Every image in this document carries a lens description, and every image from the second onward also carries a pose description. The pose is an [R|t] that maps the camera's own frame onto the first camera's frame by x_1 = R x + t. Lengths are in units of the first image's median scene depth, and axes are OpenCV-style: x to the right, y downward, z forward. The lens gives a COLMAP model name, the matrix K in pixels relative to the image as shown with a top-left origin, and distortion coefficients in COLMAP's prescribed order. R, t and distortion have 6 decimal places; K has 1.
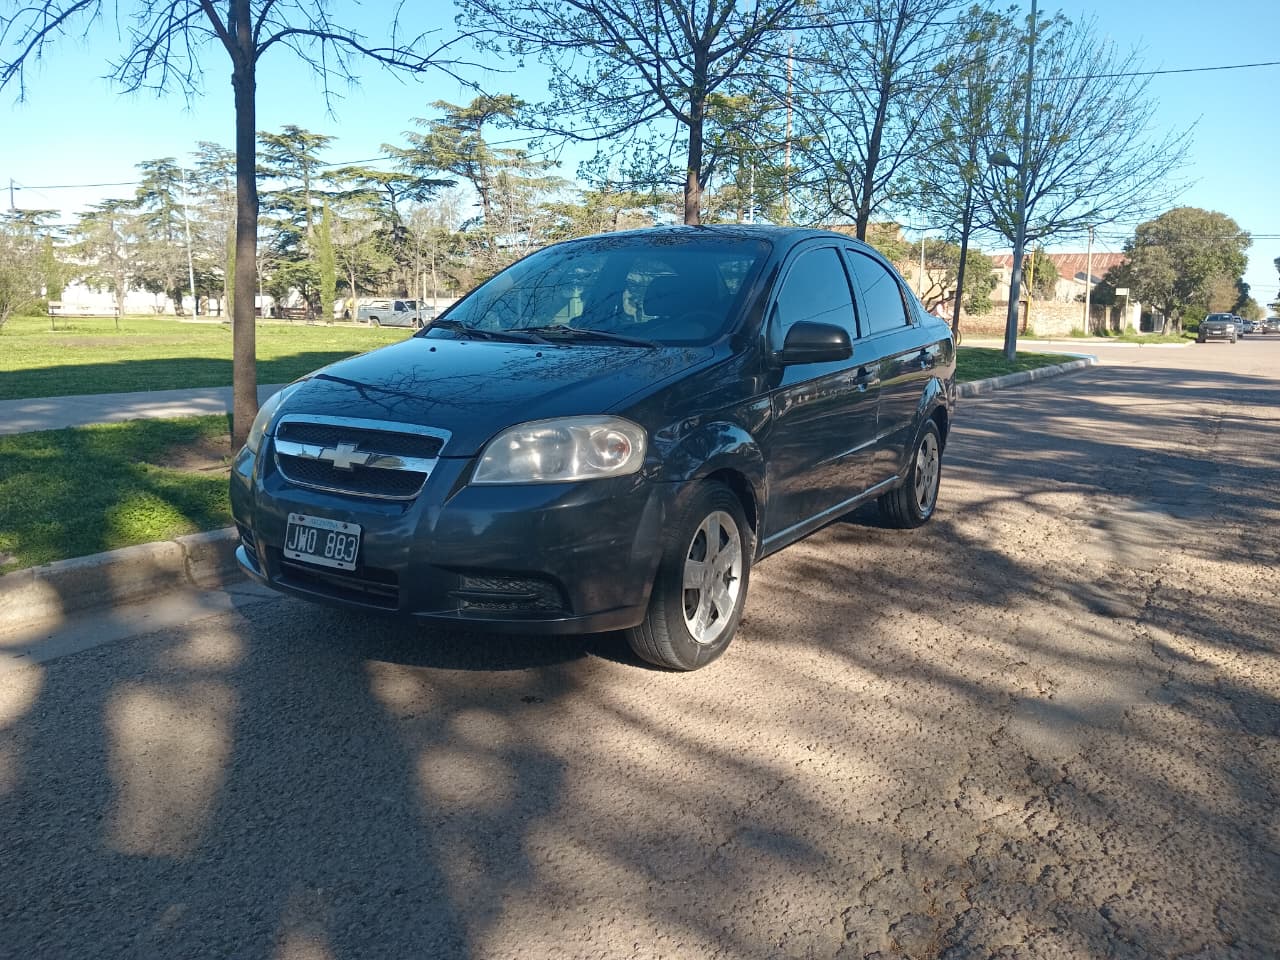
lens RADIAL K [[941.6, 0, 640.1], [0, 941.6, 479.1], [0, 0, 1]] dist [0.004503, -0.033531]
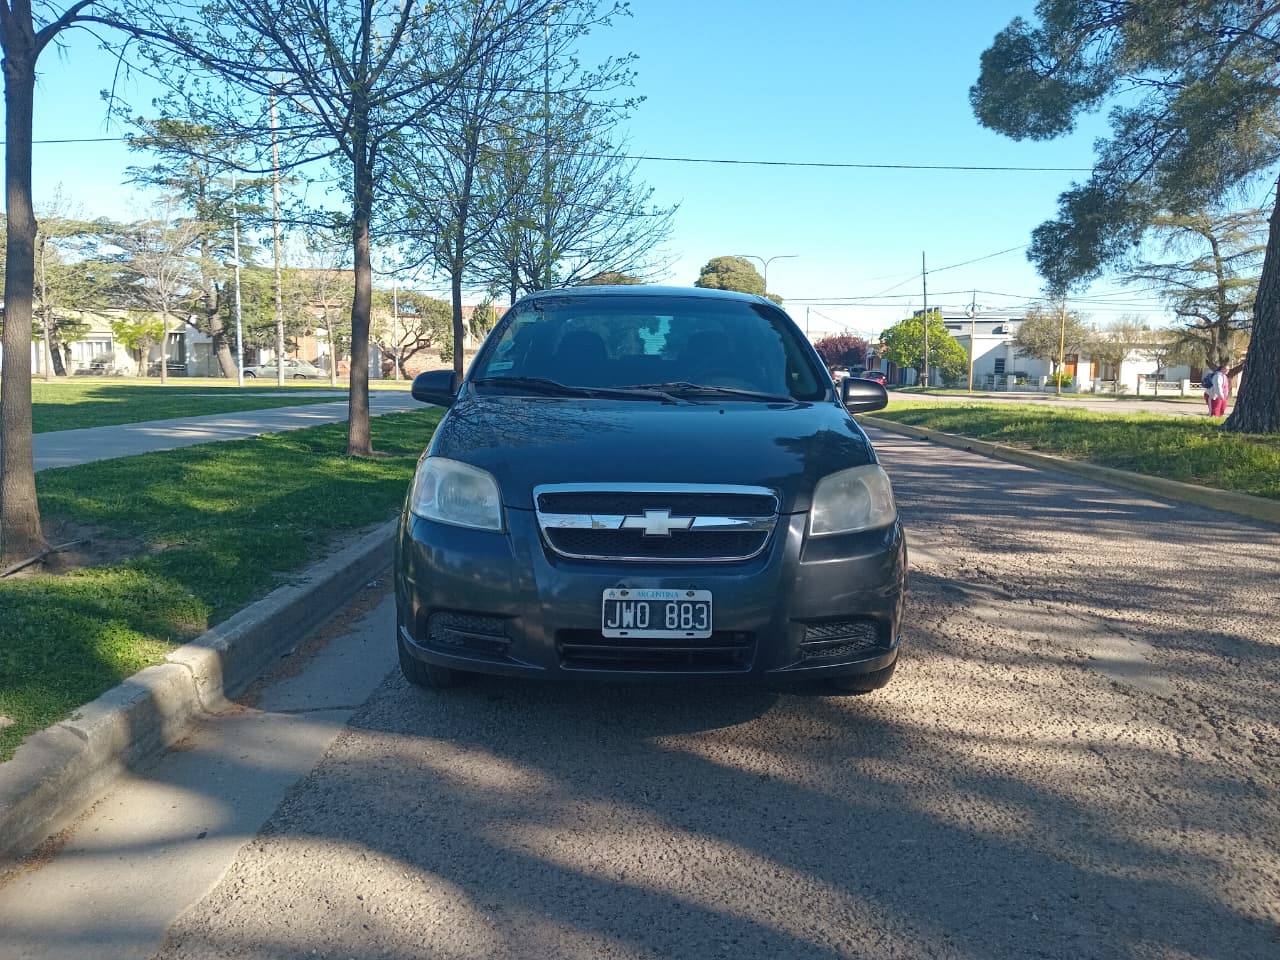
lens RADIAL K [[941.6, 0, 634.4], [0, 941.6, 476.7], [0, 0, 1]] dist [0.004503, -0.033531]
pose [[0.849933, -0.055342, 0.523976, -0.836986], [0.081626, 0.996292, -0.027177, -0.046902], [-0.520529, 0.065869, 0.851299, 0.193196]]
